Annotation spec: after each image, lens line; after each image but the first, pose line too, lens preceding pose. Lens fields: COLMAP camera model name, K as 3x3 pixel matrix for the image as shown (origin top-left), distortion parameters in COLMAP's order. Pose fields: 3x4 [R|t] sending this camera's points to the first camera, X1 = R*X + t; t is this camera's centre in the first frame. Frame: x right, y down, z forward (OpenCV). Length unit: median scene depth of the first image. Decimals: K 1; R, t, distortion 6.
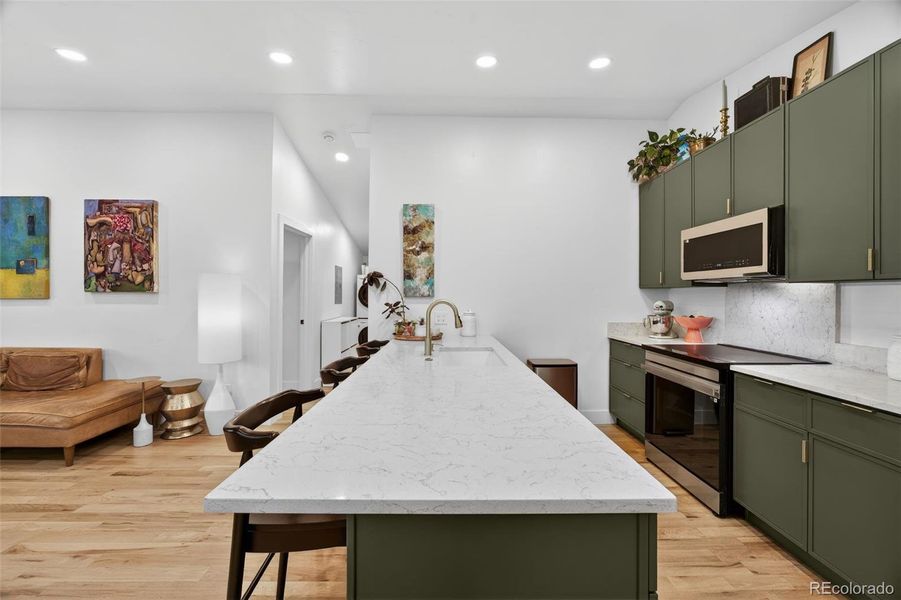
lens RADIAL K [[348.9, 0, 445.7], [0, 348.9, 299.6], [0, 0, 1]] dist [-0.007336, 0.001535]
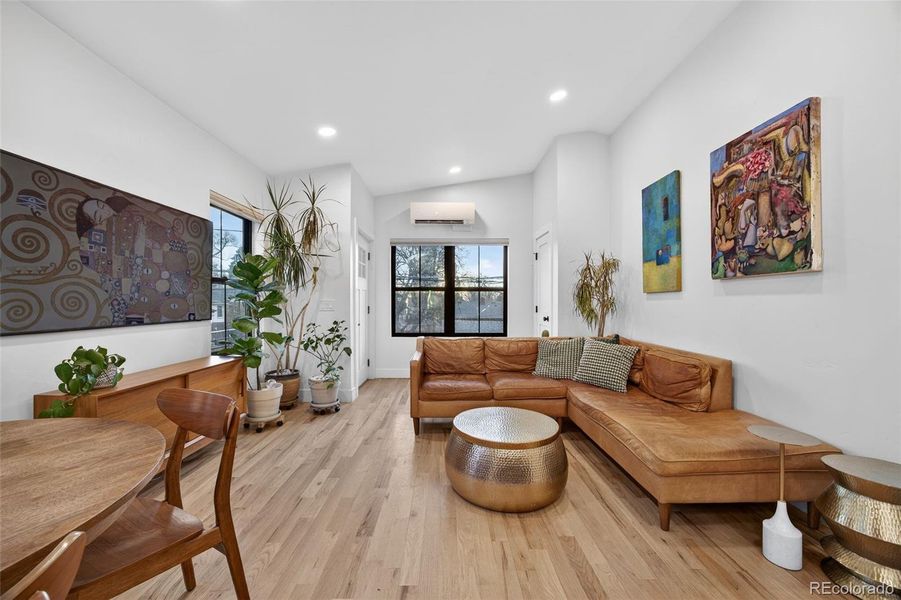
lens RADIAL K [[348.9, 0, 443.5], [0, 348.9, 301.2], [0, 0, 1]] dist [-0.007336, 0.001535]
pose [[-0.003288, -0.007450, -0.999967, -0.310458], [-0.000406, 0.999972, -0.007449, 0.029742], [0.999995, 0.000381, -0.003291, 0.439664]]
